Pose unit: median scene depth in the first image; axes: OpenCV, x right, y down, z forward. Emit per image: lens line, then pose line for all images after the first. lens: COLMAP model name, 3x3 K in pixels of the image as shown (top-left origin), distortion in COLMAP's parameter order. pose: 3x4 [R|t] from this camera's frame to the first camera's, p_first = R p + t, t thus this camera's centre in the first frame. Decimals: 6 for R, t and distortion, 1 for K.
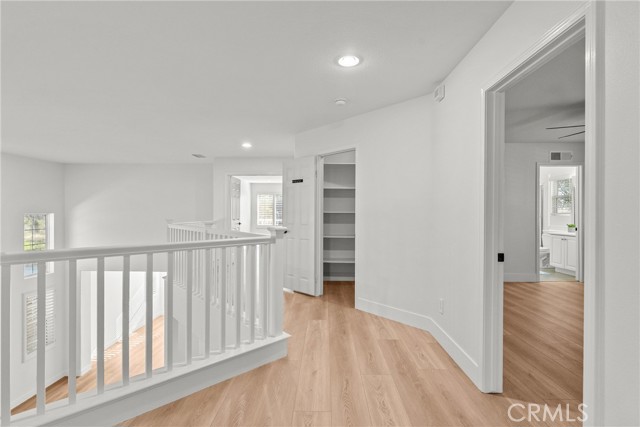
lens RADIAL K [[295.4, 0, 324.1], [0, 295.4, 214.8], [0, 0, 1]] dist [0.001570, 0.000666]
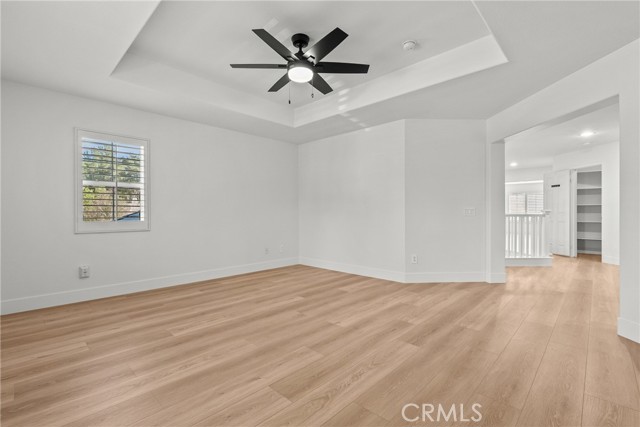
lens RADIAL K [[295.4, 0, 324.1], [0, 295.4, 214.8], [0, 0, 1]] dist [0.001570, 0.000666]
pose [[0.735507, -0.002227, -0.677514, 0.078058], [0.000107, 0.999995, -0.003171, 0.048940], [0.677517, 0.002259, 0.735503, -1.097267]]
